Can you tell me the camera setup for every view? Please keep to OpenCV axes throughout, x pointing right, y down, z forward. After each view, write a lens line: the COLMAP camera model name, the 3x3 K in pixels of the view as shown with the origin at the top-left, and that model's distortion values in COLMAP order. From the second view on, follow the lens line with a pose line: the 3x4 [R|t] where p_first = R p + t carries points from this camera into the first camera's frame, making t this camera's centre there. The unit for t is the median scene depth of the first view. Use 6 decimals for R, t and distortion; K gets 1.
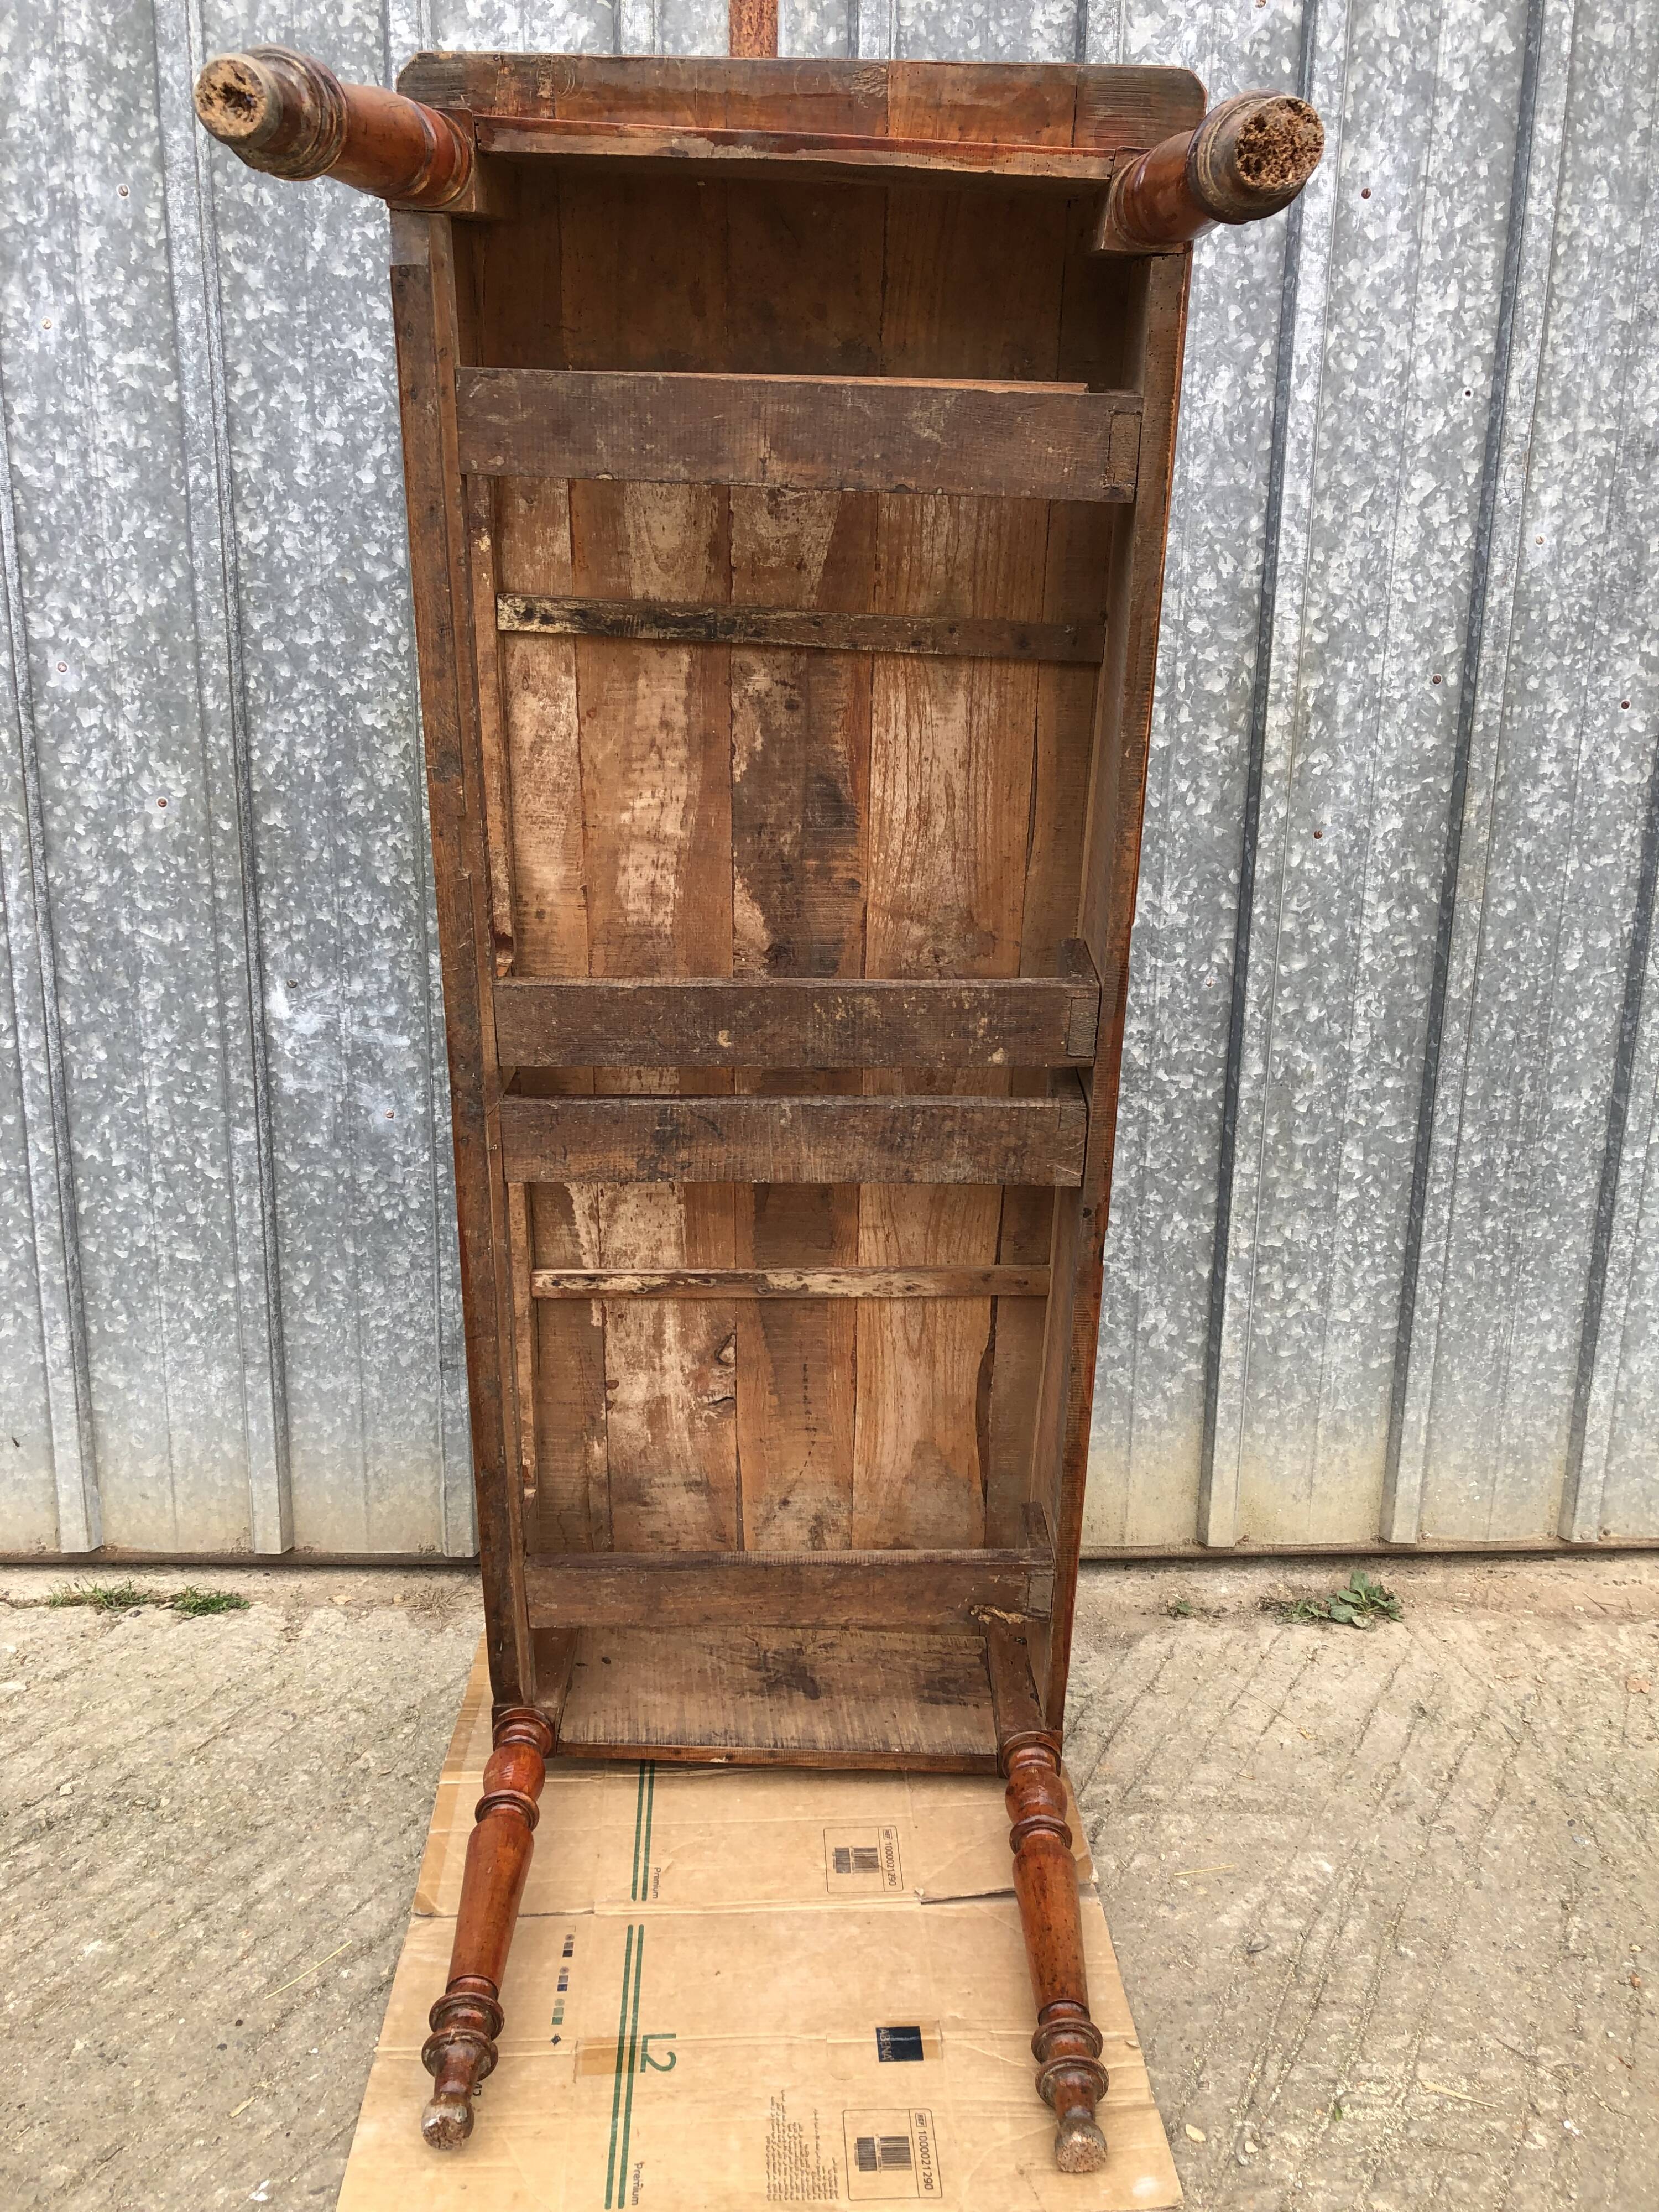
lens RADIAL K [[1816.4, 0, 830.8], [0, 1816.4, 1081.8], [0, 0, 1]] dist [0.013950, 0.005000]
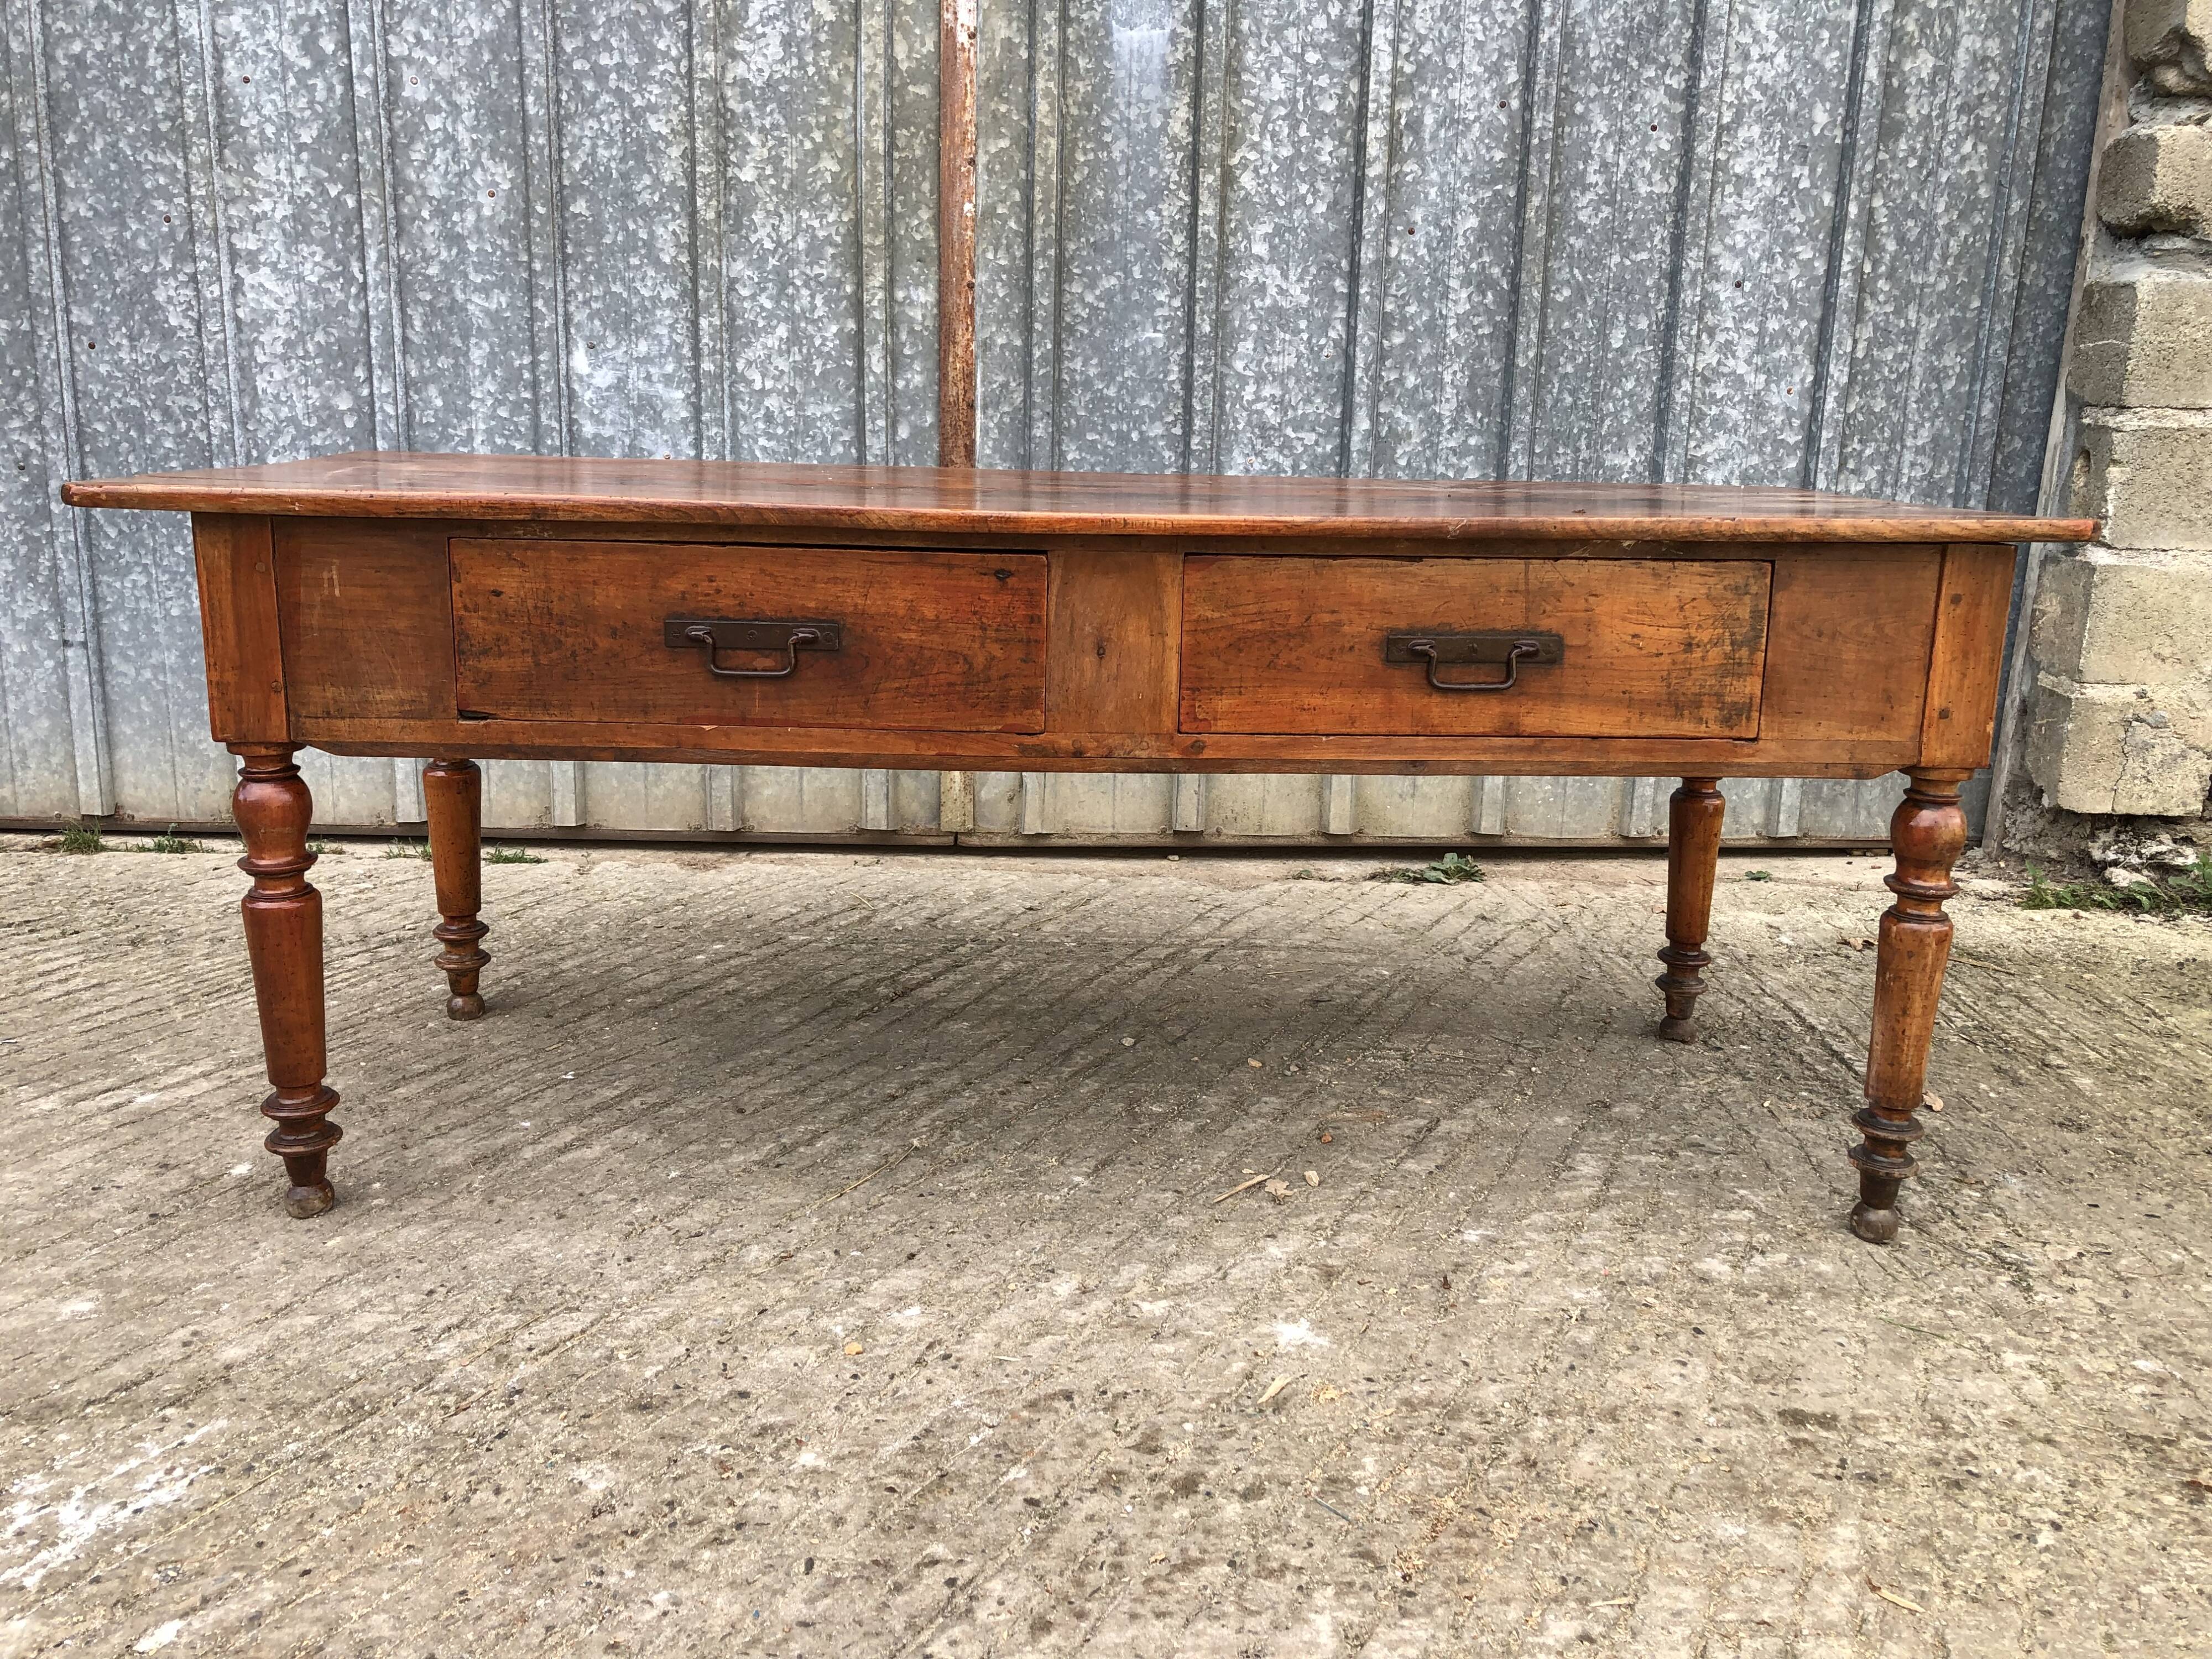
lens RADIAL K [[1816.4, 0, 1101.3], [0, 1816.4, 793.4], [0, 0, 1]] dist [0.013950, 0.005000]
pose [[0.999976, 0.006853, -0.000547, 0.057285], [-0.006864, 0.999691, -0.023897, 0.281488], [0.000383, 0.023900, 0.999714, -0.244013]]
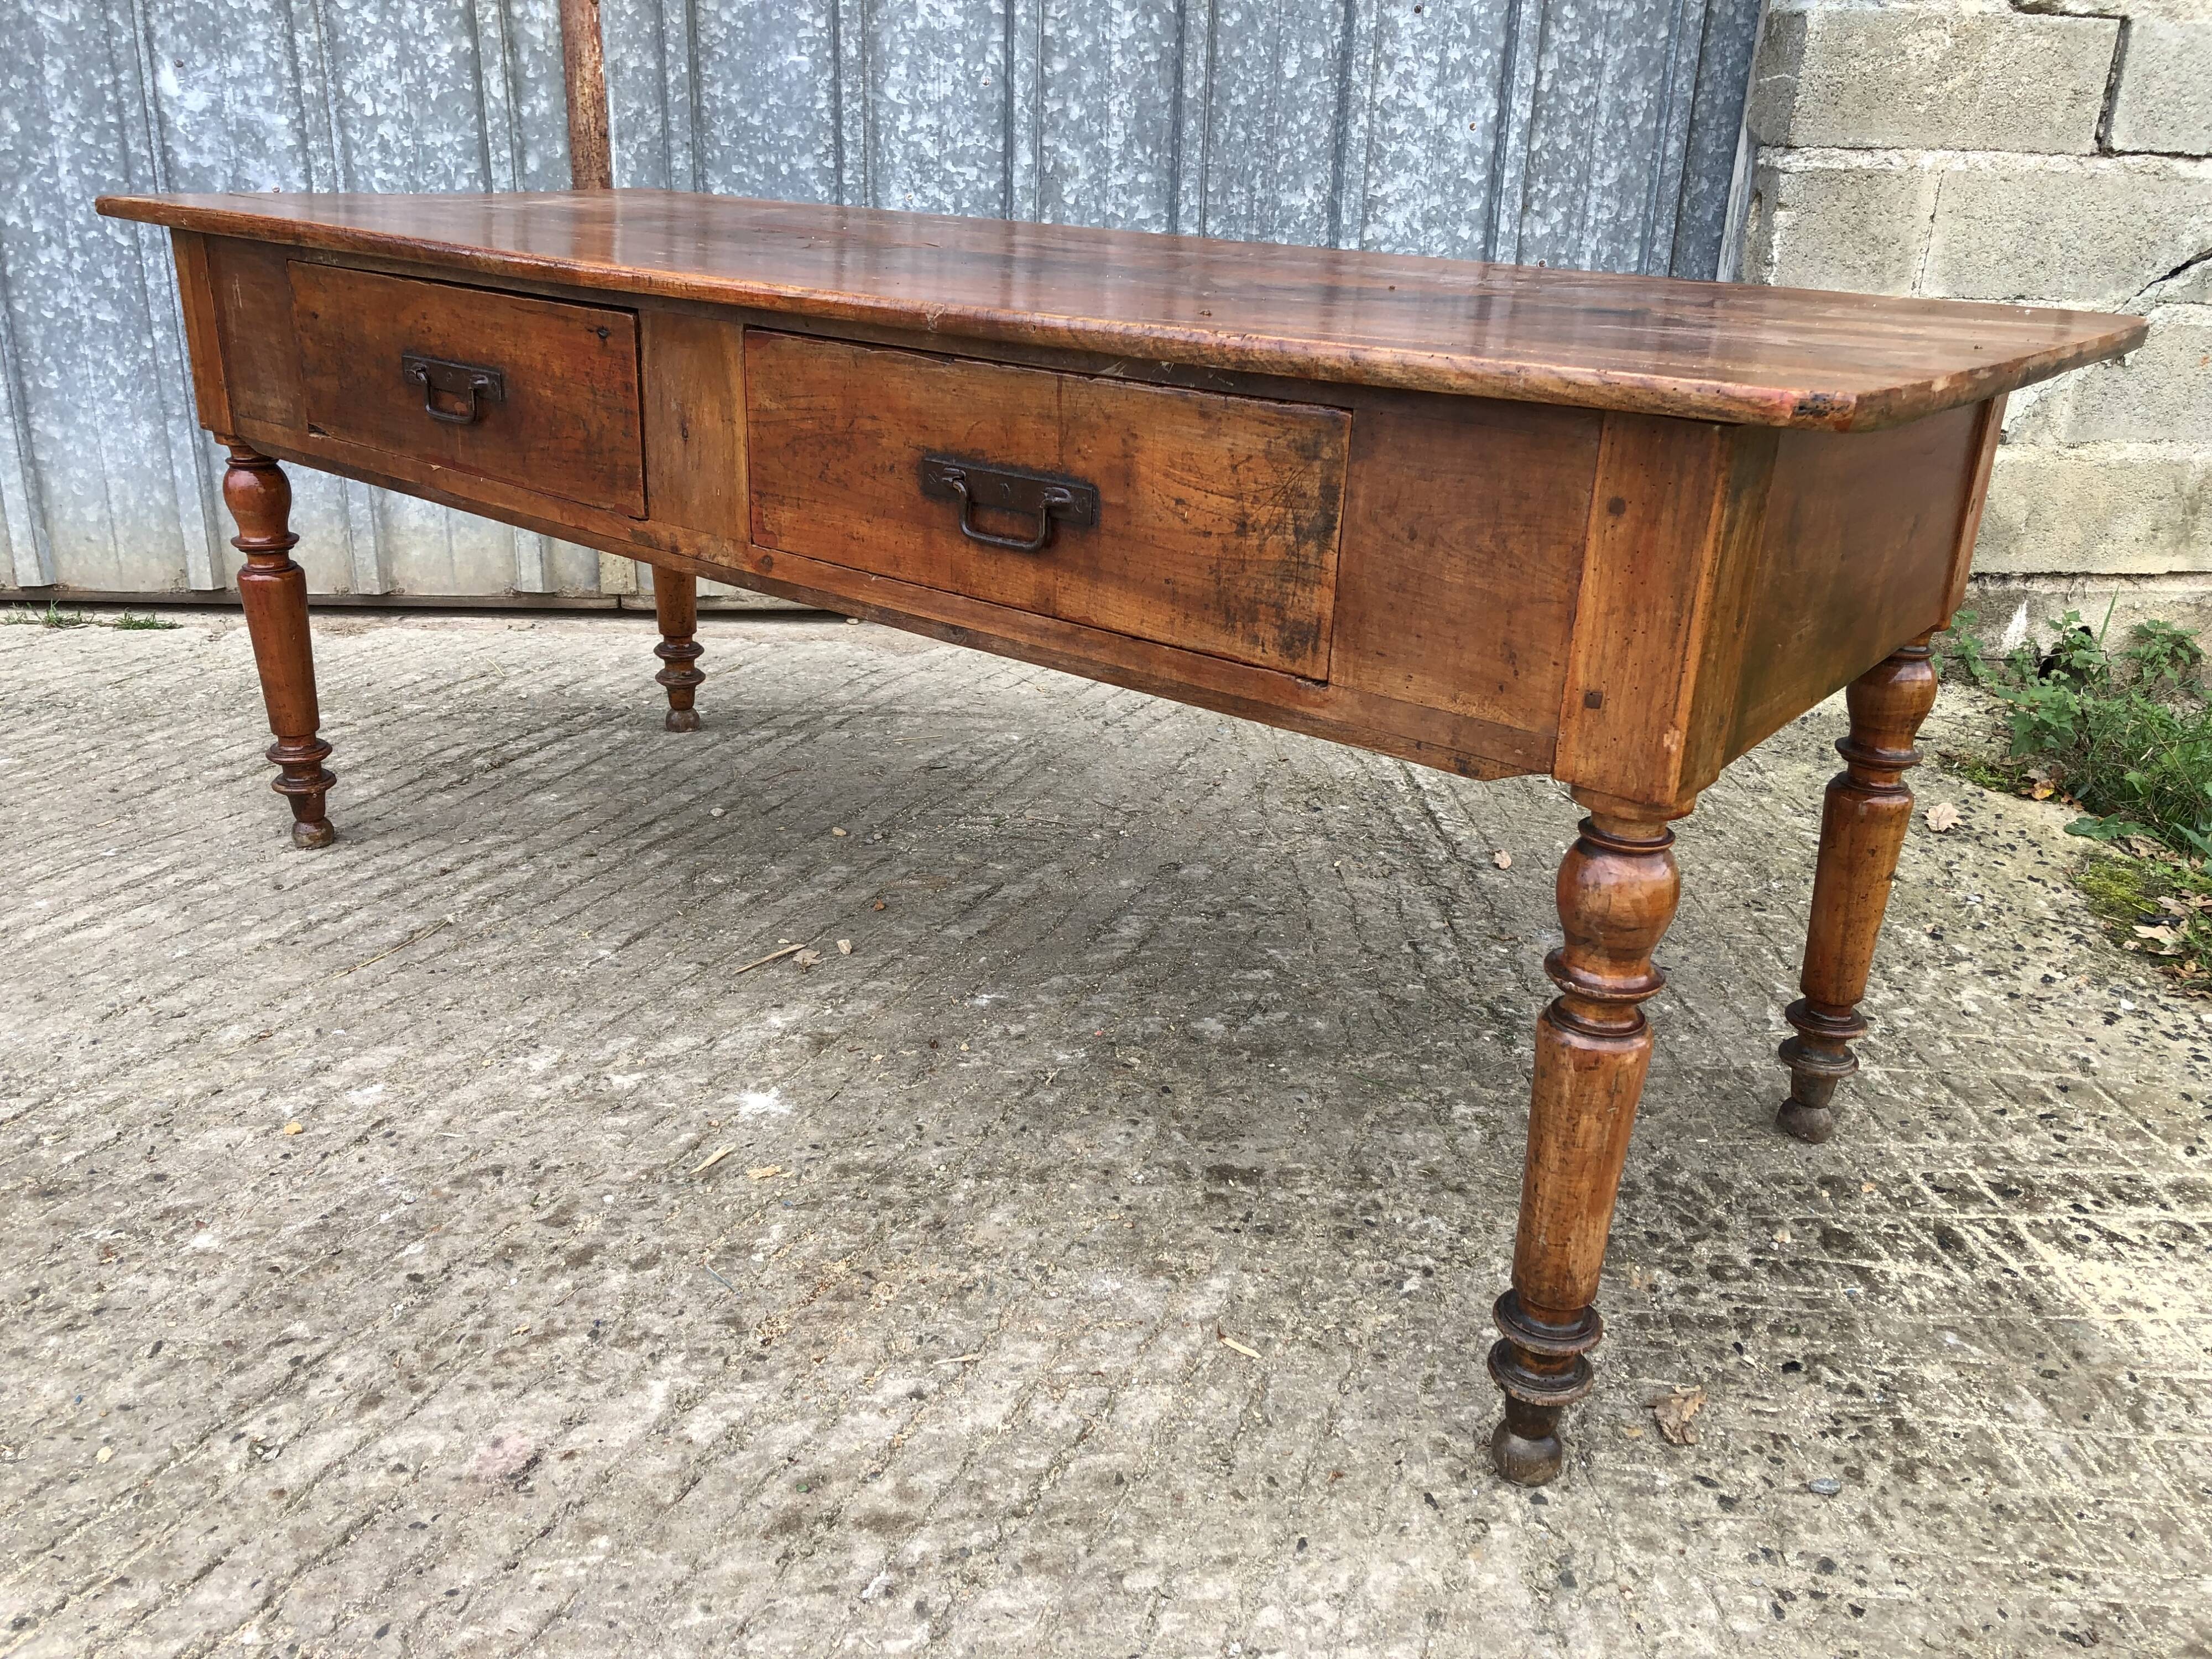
lens RADIAL K [[1816.4, 0, 1095.5], [0, 1816.4, 794.1], [0, 0, 1]] dist [0.013950, 0.005000]
pose [[0.998673, -0.005111, 0.051238, 0.220229], [-0.000565, 0.993915, 0.110146, 0.277251], [-0.051489, -0.110029, 0.992594, -0.226839]]
